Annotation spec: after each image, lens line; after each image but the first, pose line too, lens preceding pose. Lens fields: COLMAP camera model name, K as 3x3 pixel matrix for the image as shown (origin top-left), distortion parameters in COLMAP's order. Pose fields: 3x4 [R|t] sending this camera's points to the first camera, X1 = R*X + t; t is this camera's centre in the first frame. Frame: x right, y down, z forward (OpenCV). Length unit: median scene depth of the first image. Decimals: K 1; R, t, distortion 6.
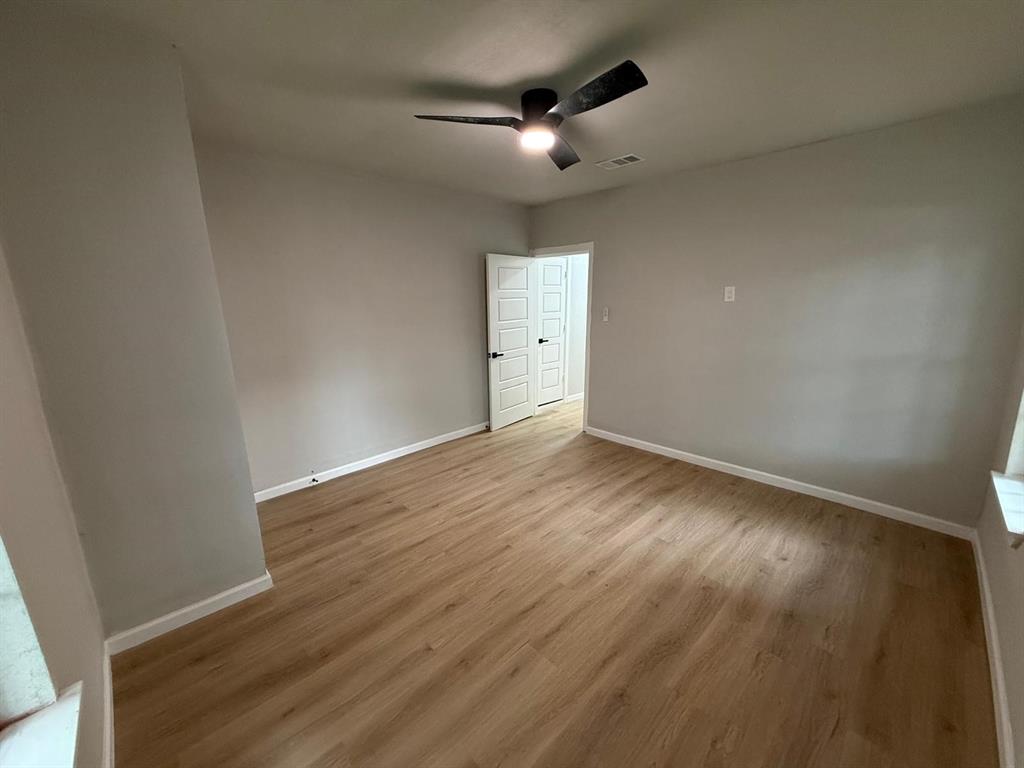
lens RADIAL K [[404.6, 0, 511.6], [0, 404.6, 386.2], [0, 0, 1]] dist [0.000273, 0.000380]
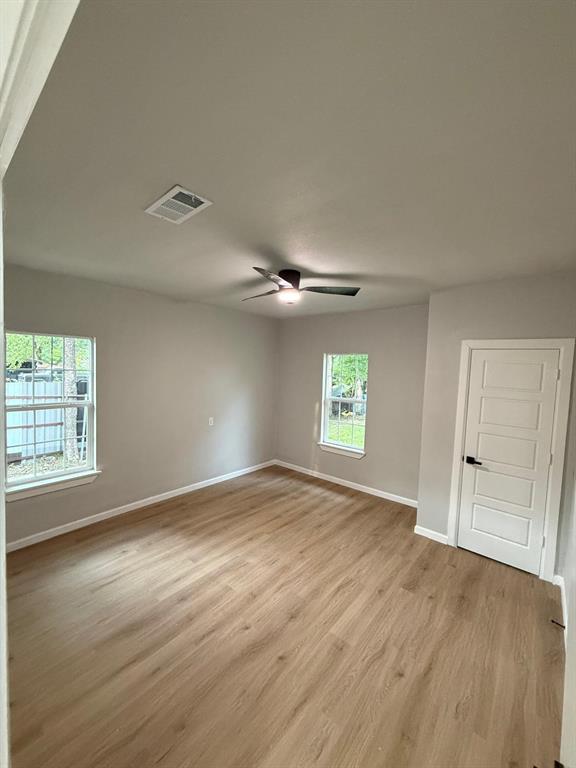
lens RADIAL K [[303.4, 0, 282.9], [0, 303.4, 382.5], [0, 0, 1]] dist [0.000273, 0.000380]
pose [[-0.995164, -0.008425, -0.097867, 0.164331], [-0.034744, 0.962103, 0.270466, -0.486223], [0.091879, 0.272558, -0.957742, 1.801519]]
